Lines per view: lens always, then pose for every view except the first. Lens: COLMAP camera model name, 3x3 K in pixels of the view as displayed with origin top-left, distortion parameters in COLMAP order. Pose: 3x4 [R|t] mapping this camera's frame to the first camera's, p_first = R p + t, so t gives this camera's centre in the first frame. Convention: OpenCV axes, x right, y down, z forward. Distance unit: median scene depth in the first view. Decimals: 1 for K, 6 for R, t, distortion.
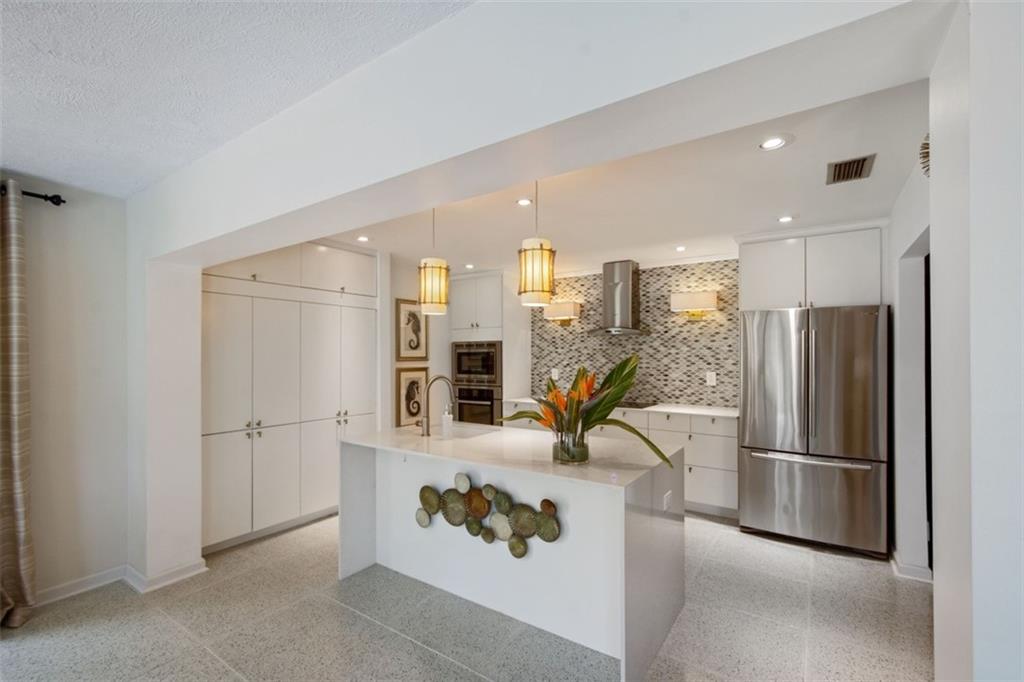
lens RADIAL K [[455.6, 0, 506.9], [0, 455.6, 354.8], [0, 0, 1]] dist [0.000900, 0.000293]
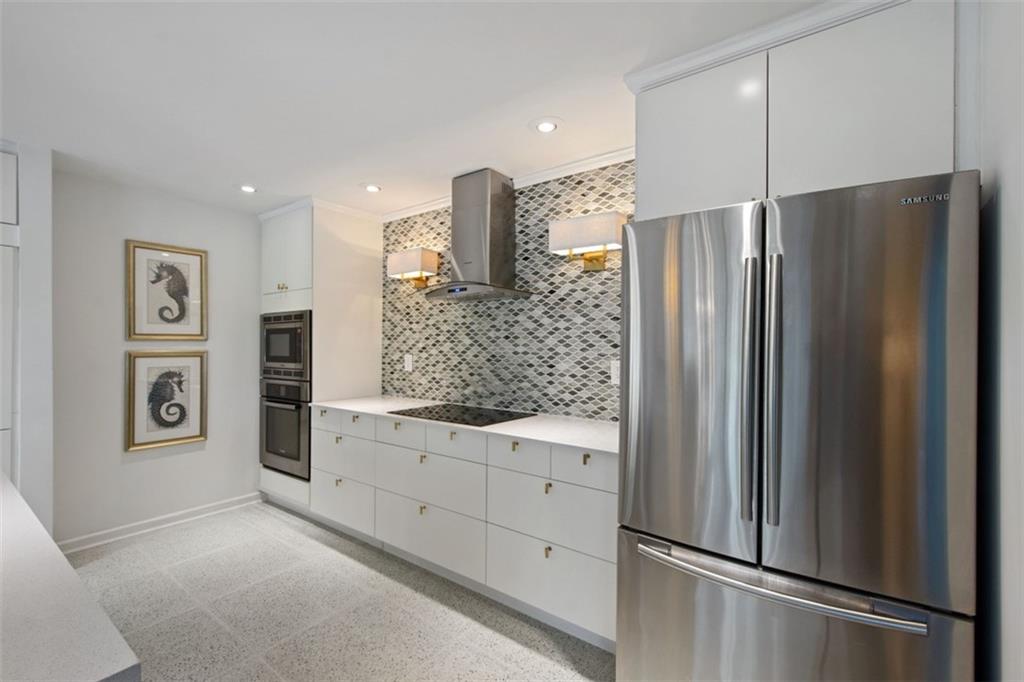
lens RADIAL K [[452.0, 0, 510.2], [0, 452.0, 342.8], [0, 0, 1]] dist [0.000503, -0.000244]
pose [[0.998597, 0.004728, -0.052735, 0.322072], [-0.004899, 0.999983, -0.003105, 0.017053], [0.052720, 0.003359, 0.998604, 0.411903]]
